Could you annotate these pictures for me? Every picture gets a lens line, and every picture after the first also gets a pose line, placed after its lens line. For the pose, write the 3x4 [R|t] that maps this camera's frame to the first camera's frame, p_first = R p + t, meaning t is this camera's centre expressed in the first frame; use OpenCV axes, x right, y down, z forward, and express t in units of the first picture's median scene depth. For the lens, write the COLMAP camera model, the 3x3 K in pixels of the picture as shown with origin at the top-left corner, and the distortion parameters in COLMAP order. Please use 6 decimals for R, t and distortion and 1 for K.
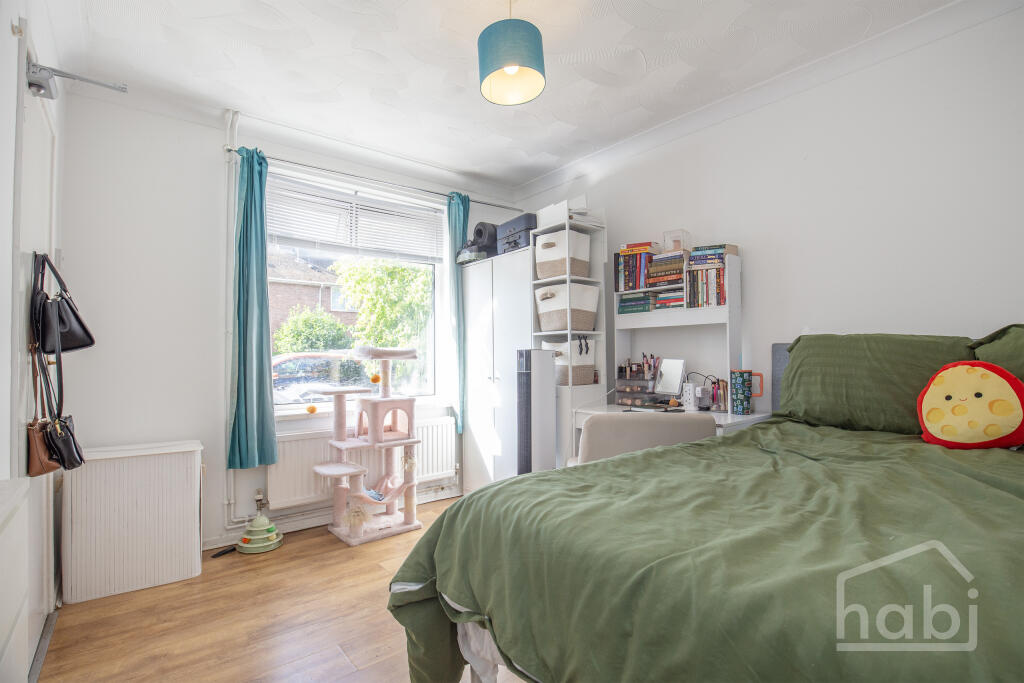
lens RADIAL K [[478.7, 0, 510.7], [0, 478.7, 349.0], [0, 0, 1]] dist [-0.002517, -0.000112]
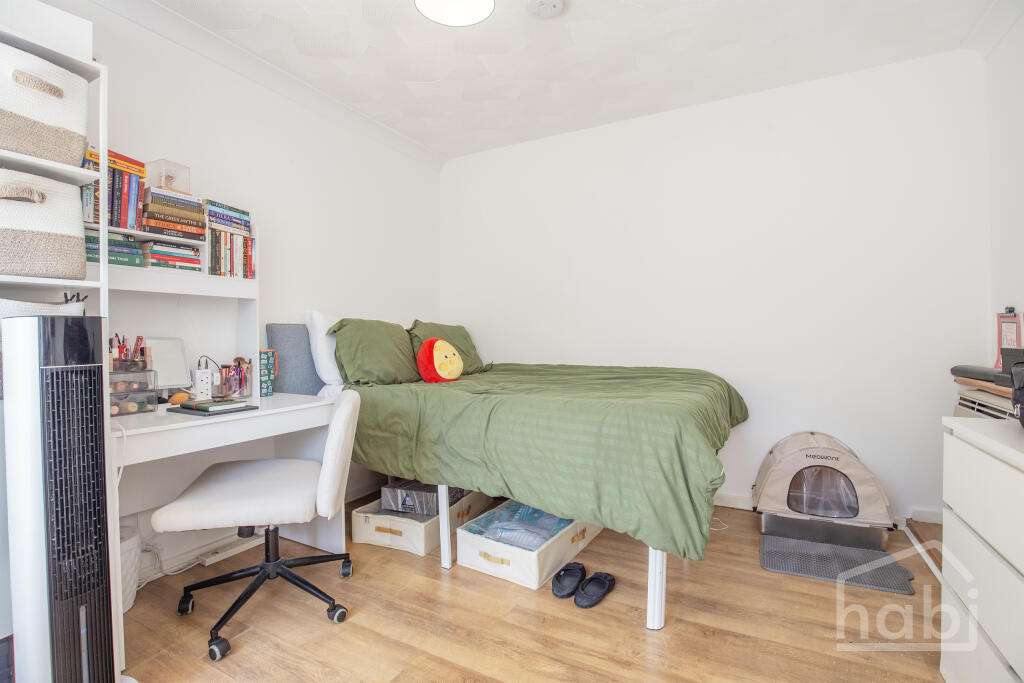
lens RADIAL K [[478.7, 0, 511.4], [0, 478.7, 344.5], [0, 0, 1]] dist [-0.002517, -0.000112]
pose [[-0.362621, -0.001161, 0.931936, -0.557488], [-0.000543, 0.999999, 0.001034, 0.029812], [-0.931937, -0.000131, -0.362621, 0.834327]]
